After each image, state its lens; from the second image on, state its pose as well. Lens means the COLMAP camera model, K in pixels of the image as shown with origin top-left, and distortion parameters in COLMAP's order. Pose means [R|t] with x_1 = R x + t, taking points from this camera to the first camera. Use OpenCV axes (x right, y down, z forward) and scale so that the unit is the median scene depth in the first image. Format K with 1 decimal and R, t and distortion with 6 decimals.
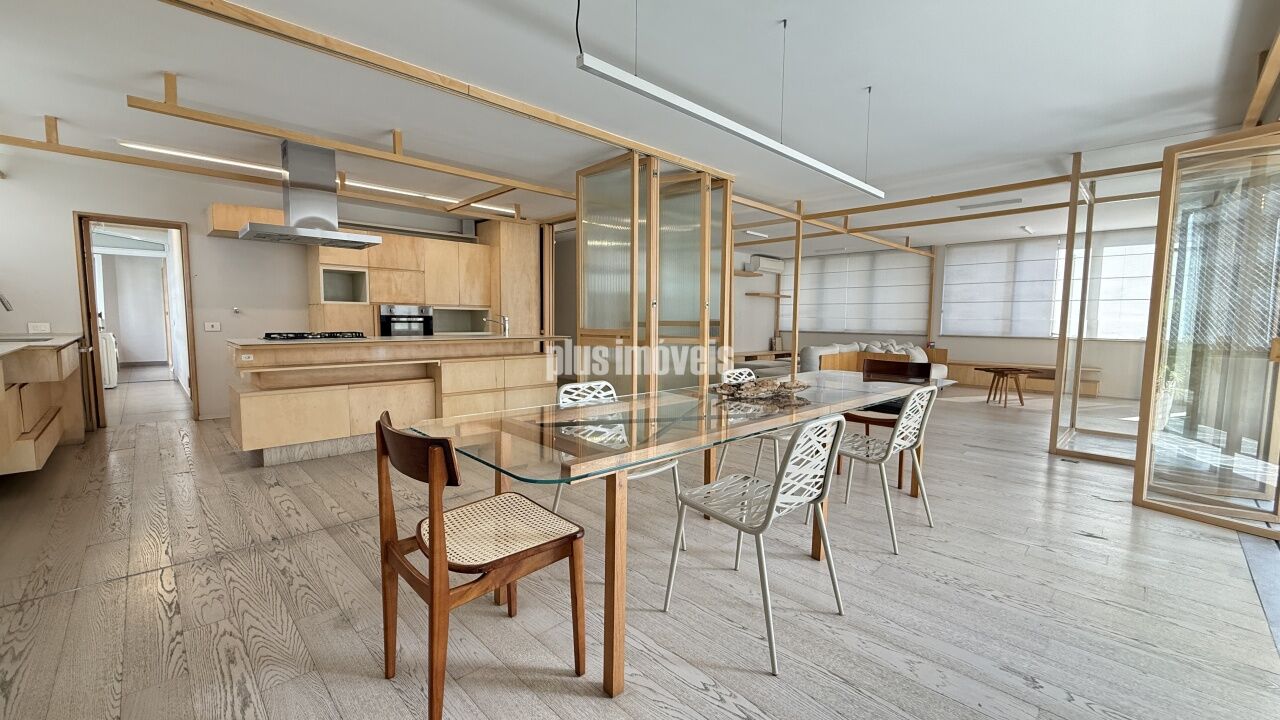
lens RADIAL K [[512.4, 0, 639.8], [0, 512.4, 359.3], [0, 0, 1]] dist [-0.001659, 0.000661]
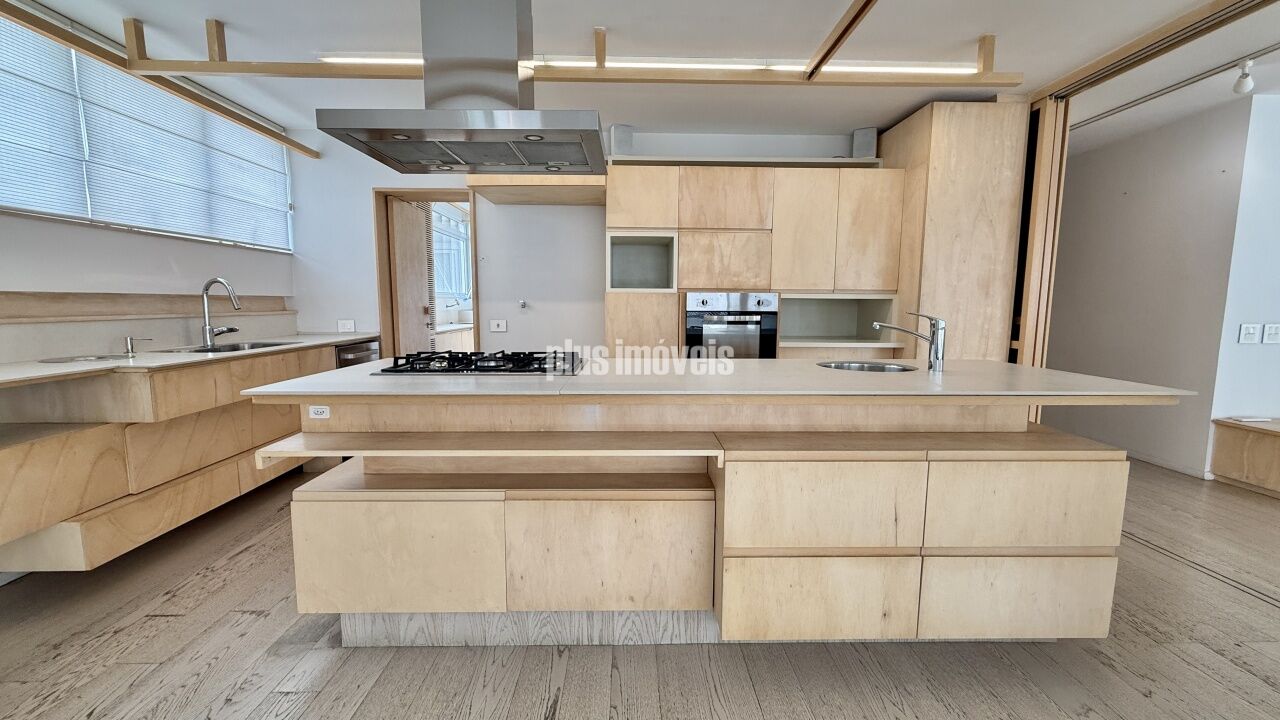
lens RADIAL K [[512.4, 0, 636.7], [0, 512.4, 362.9], [0, 0, 1]] dist [-0.001659, 0.000661]
pose [[0.730587, 0.074253, -0.678770, -0.149310], [-0.051846, 0.997232, 0.053286, -0.052936], [0.680848, -0.003738, 0.732415, 0.517527]]
